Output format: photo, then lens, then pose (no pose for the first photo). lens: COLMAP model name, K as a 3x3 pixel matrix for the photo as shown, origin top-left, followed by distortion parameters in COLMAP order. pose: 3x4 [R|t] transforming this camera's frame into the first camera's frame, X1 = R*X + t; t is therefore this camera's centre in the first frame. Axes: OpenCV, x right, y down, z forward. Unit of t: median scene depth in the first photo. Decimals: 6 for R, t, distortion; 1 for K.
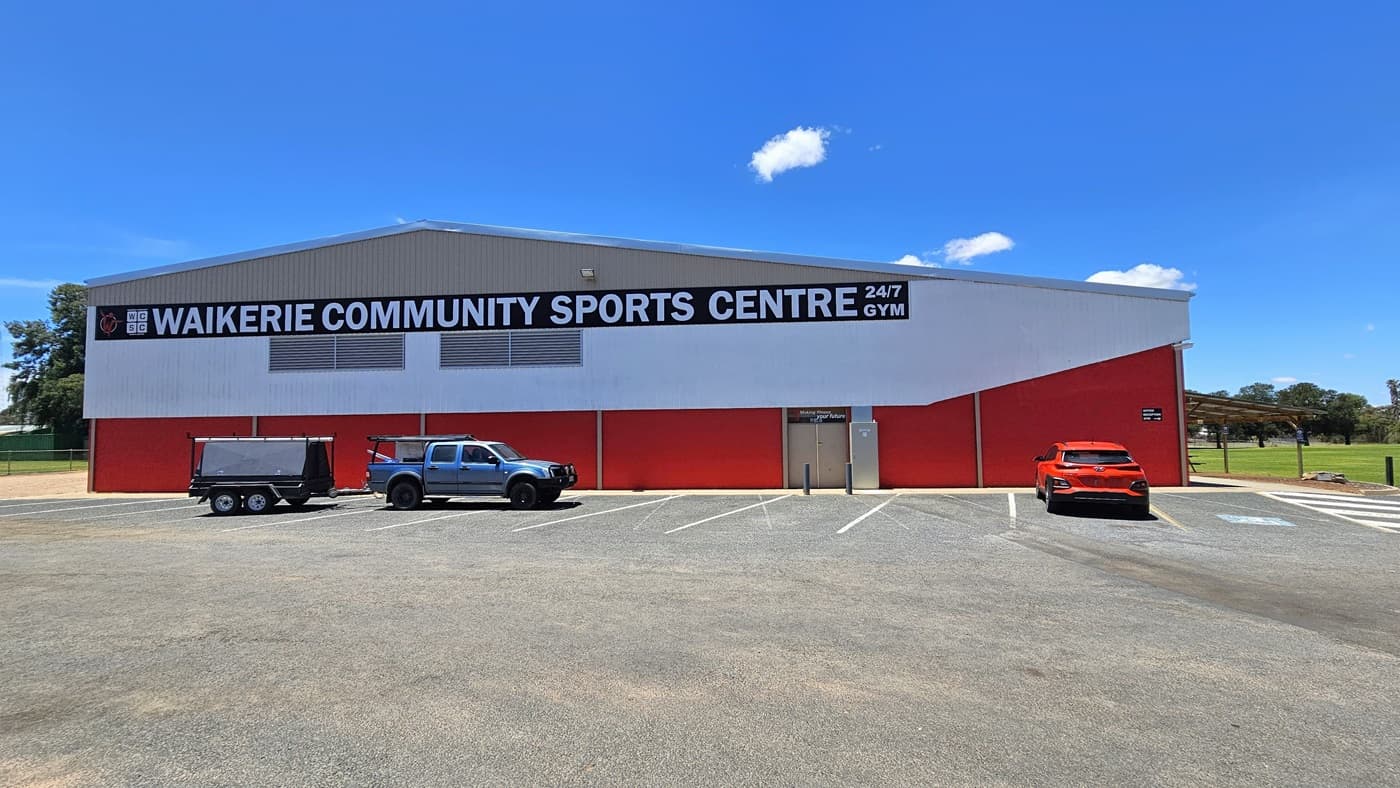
lens RADIAL K [[572.9, 0, 700.5], [0, 572.9, 395.2], [0, 0, 1]] dist [-0.003432, -0.000088]
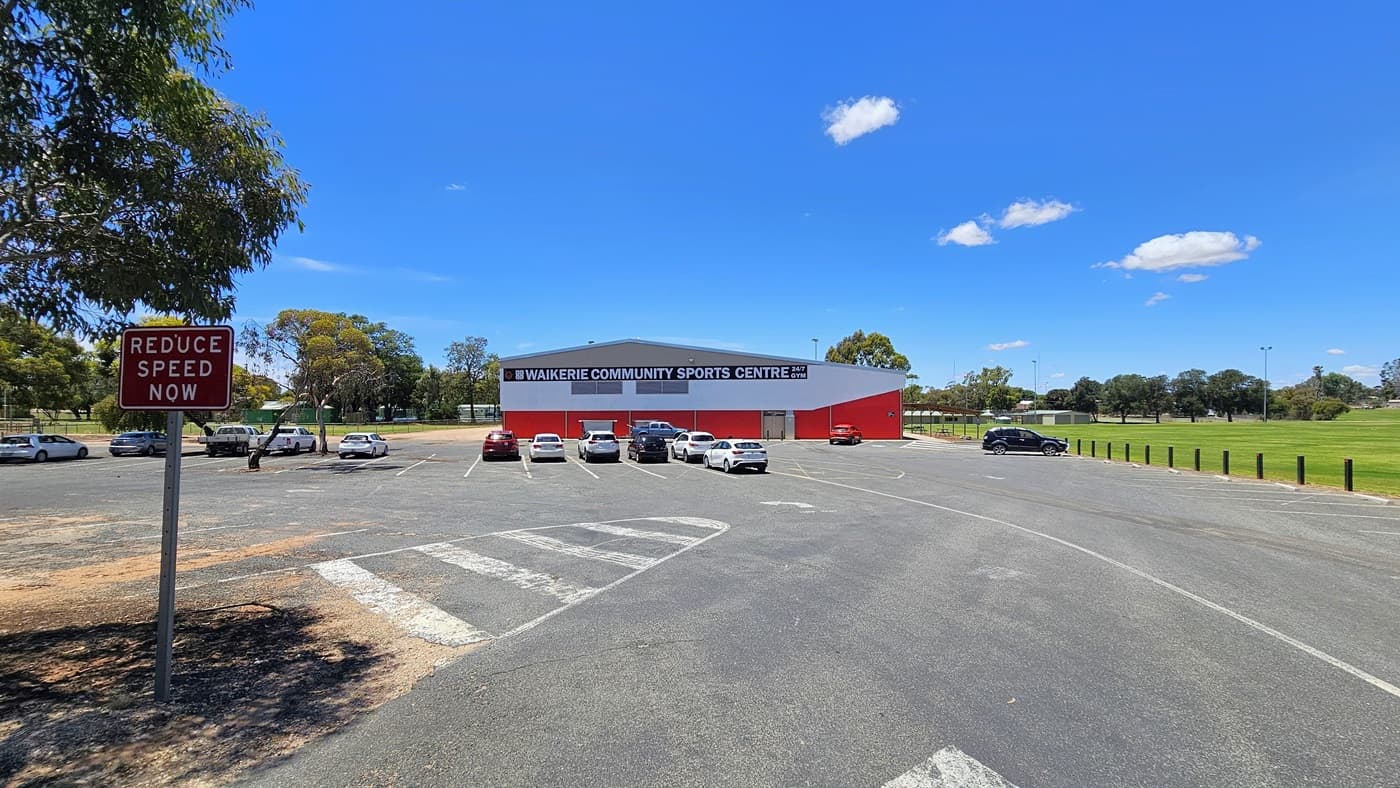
lens RADIAL K [[572.9, 0, 701.0], [0, 572.9, 396.7], [0, 0, 1]] dist [-0.003432, -0.000088]
pose [[0.999422, 0.008399, -0.032936, -0.058419], [-0.006493, 0.998321, 0.057565, -0.198233], [0.033364, -0.057317, 0.997798, -1.752848]]
